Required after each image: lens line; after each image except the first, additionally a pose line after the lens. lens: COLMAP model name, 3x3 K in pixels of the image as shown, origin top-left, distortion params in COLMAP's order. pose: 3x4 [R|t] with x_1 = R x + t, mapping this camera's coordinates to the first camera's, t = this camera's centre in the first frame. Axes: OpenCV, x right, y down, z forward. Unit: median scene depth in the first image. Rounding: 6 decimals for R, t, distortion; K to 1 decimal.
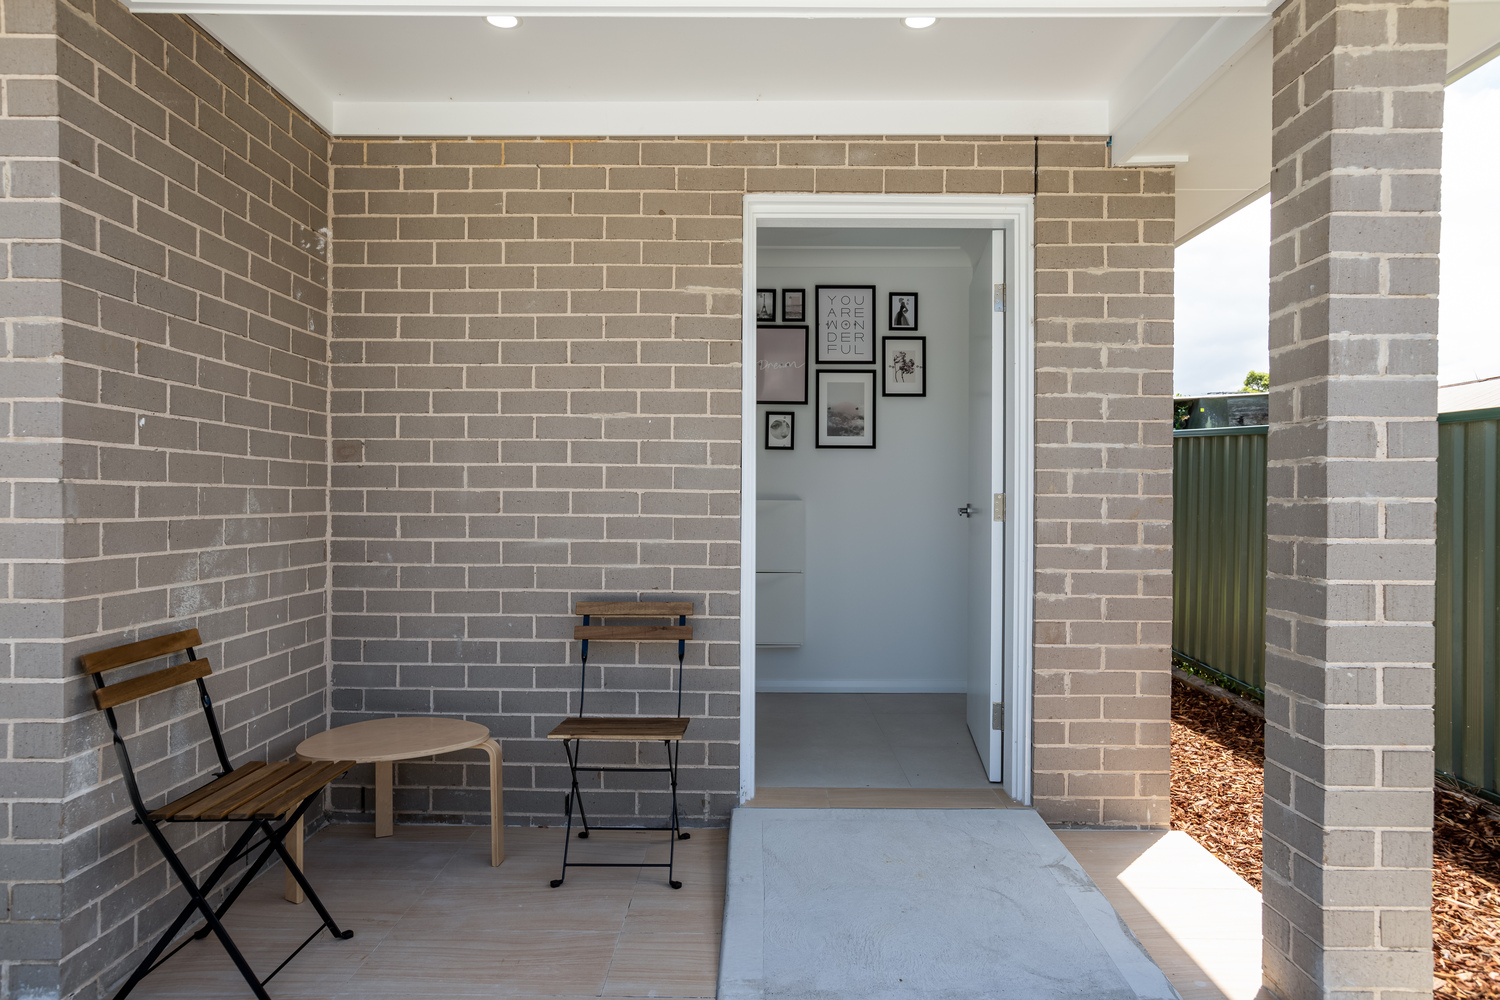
lens RADIAL K [[690.2, 0, 750.0], [0, 690.2, 500.0], [0, 0, 1]] dist [-0.029817, 0.020091]
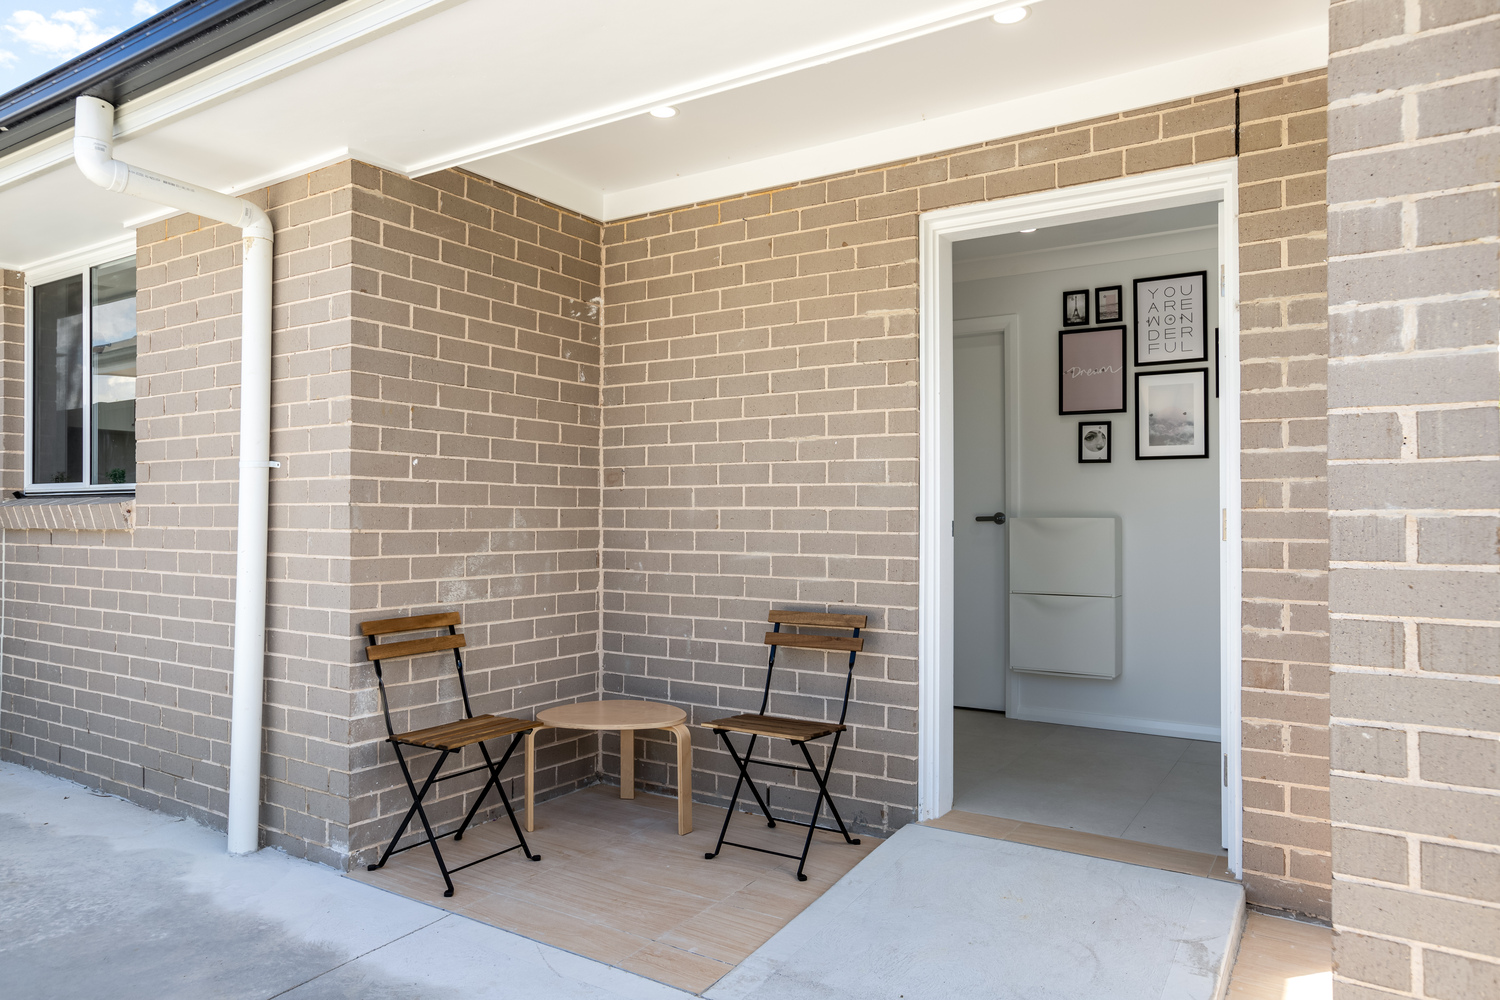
lens RADIAL K [[674.9, 0, 753.8], [0, 674.9, 507.9], [0, 0, 1]] dist [-0.021930, 0.015712]
pose [[0.917335, -0.007369, -0.398048, 0.196452], [0.001491, 0.999885, -0.015074, 0.001667], [0.398113, 0.013235, 0.917241, 0.003092]]
